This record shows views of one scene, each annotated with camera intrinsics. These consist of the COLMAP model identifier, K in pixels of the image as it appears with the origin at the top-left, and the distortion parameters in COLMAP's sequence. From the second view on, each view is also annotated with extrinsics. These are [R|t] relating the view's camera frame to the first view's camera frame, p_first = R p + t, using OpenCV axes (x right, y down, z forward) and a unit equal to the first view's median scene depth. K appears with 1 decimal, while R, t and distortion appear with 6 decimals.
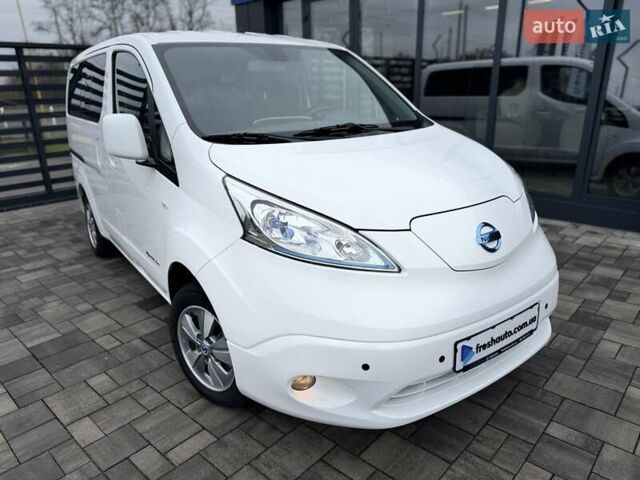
lens RADIAL K [[458.2, 0, 317.2], [0, 458.2, 239.5], [0, 0, 1]] dist [0.000904, -0.004261]
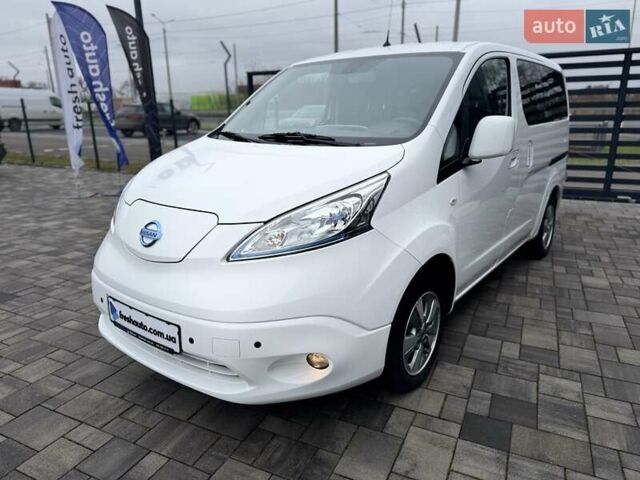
lens RADIAL K [[458.2, 0, 317.5], [0, 458.2, 236.7], [0, 0, 1]] dist [0.002738, -0.004500]
pose [[0.296455, 0.276461, -0.914157, 0.810849], [-0.290608, 0.937909, 0.189402, -0.175115], [0.909759, 0.209513, 0.358390, 0.519995]]
